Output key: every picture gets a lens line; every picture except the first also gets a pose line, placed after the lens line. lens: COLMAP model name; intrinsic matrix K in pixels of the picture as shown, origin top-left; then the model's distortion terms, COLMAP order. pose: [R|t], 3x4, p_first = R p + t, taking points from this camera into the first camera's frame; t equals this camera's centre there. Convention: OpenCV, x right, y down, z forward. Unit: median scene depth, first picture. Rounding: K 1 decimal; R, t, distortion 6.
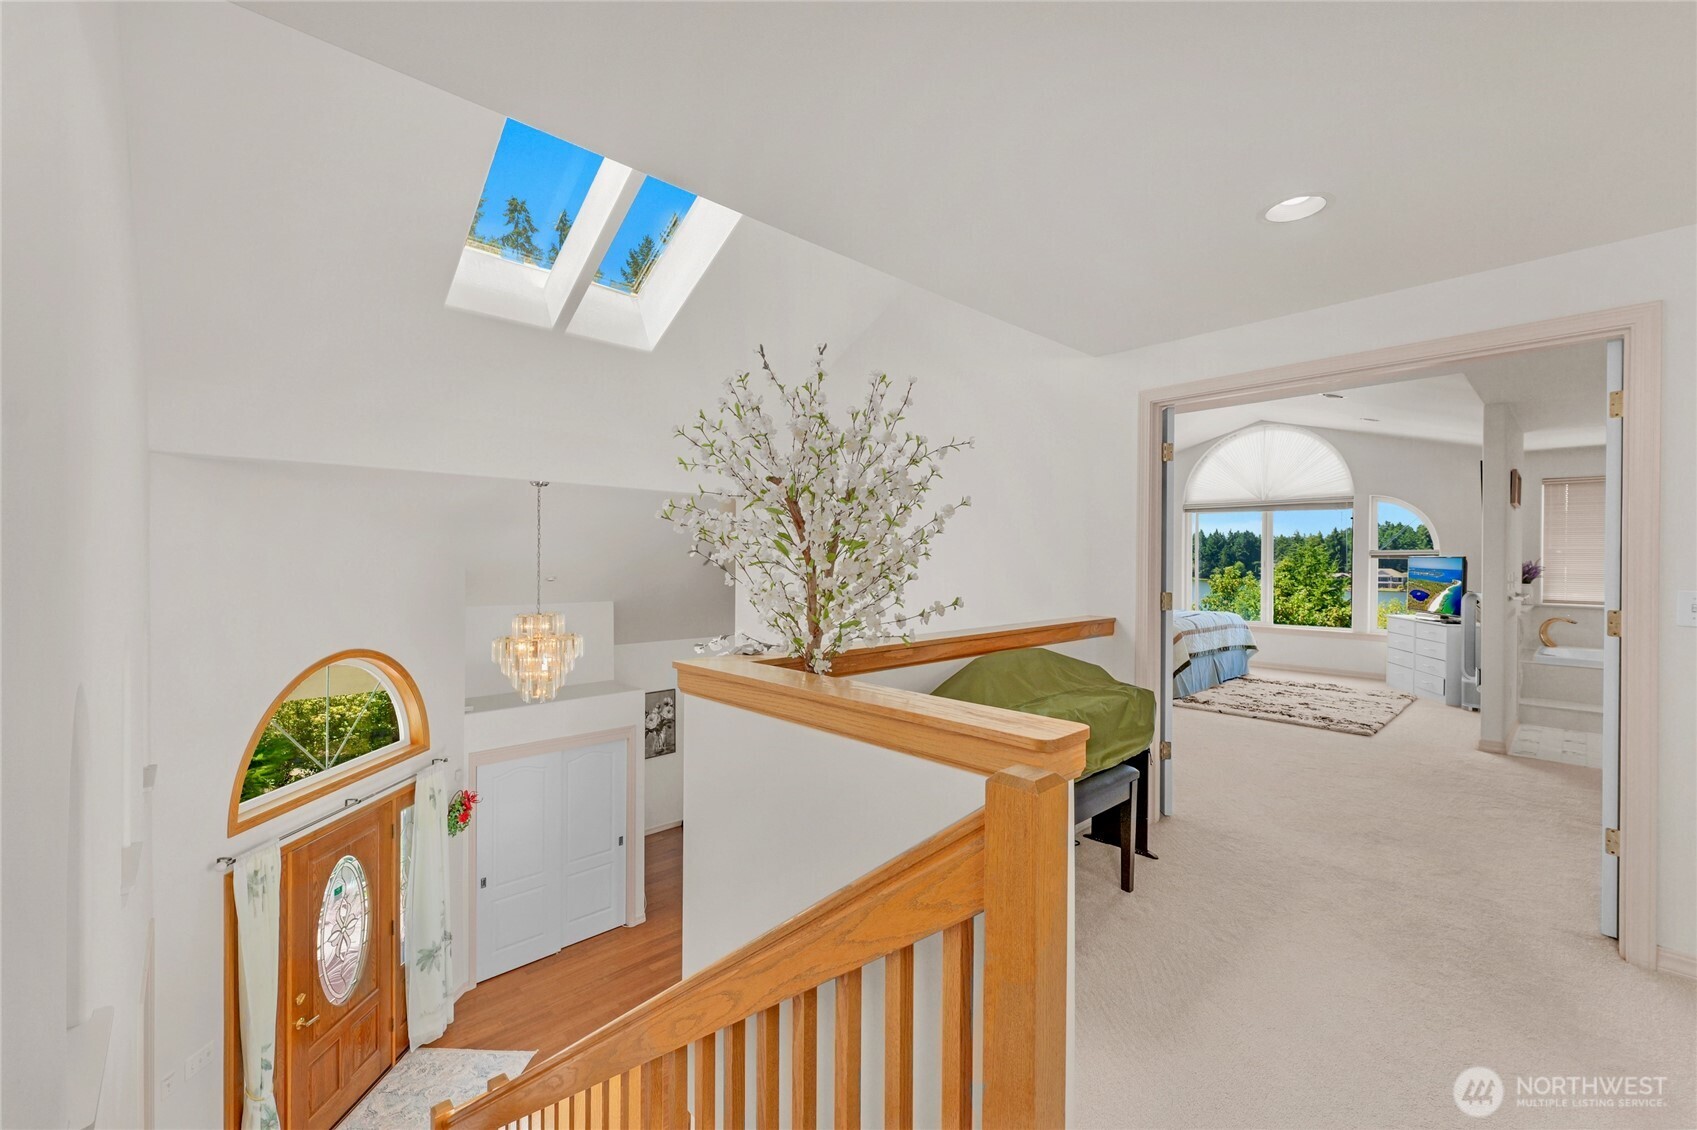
lens RADIAL K [[687.5, 0, 781.4], [0, 687.5, 561.4], [0, 0, 1]] dist [0.001871, 0.000251]
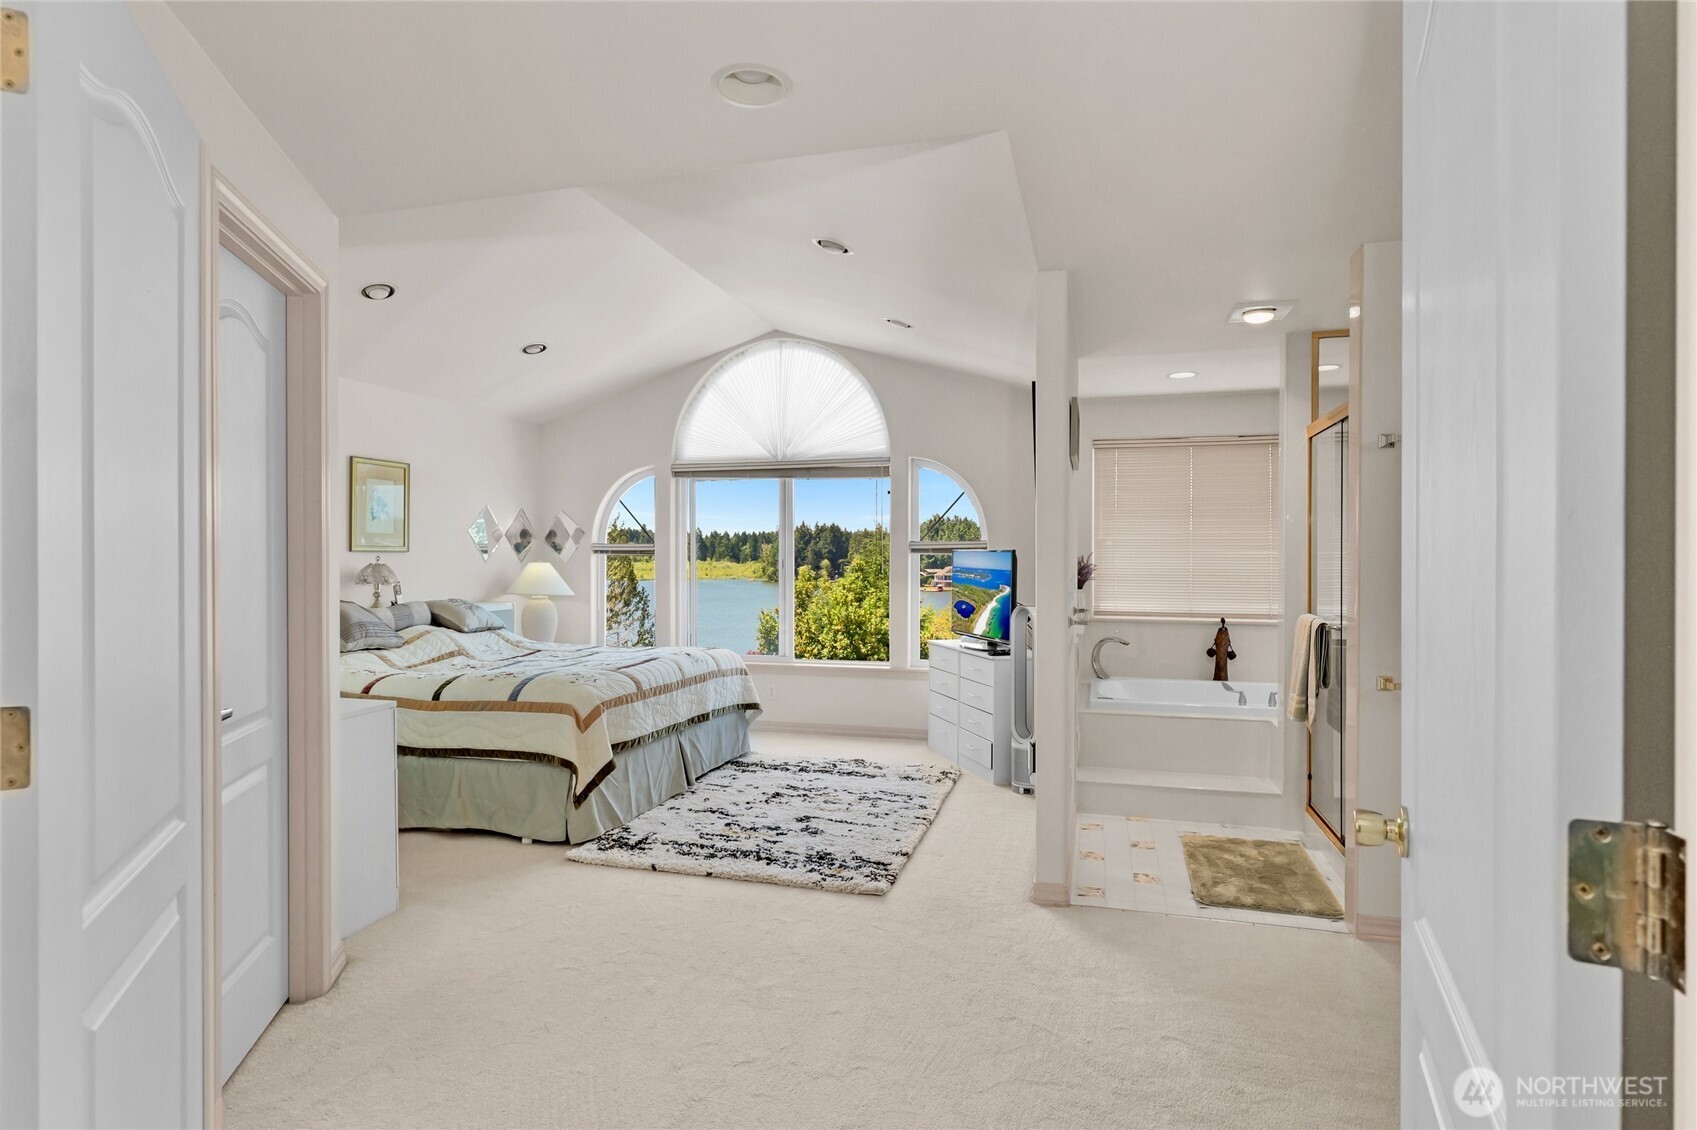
lens RADIAL K [[897.8, 0, 840.7], [0, 897.8, 563.3], [0, 0, 1]] dist [0.001813, 0.000170]
pose [[0.831165, -0.008337, 0.555964, 0.367869], [0.007161, 0.999965, 0.004289, 0.001126], [-0.555980, 0.000416, 0.831195, 0.369482]]
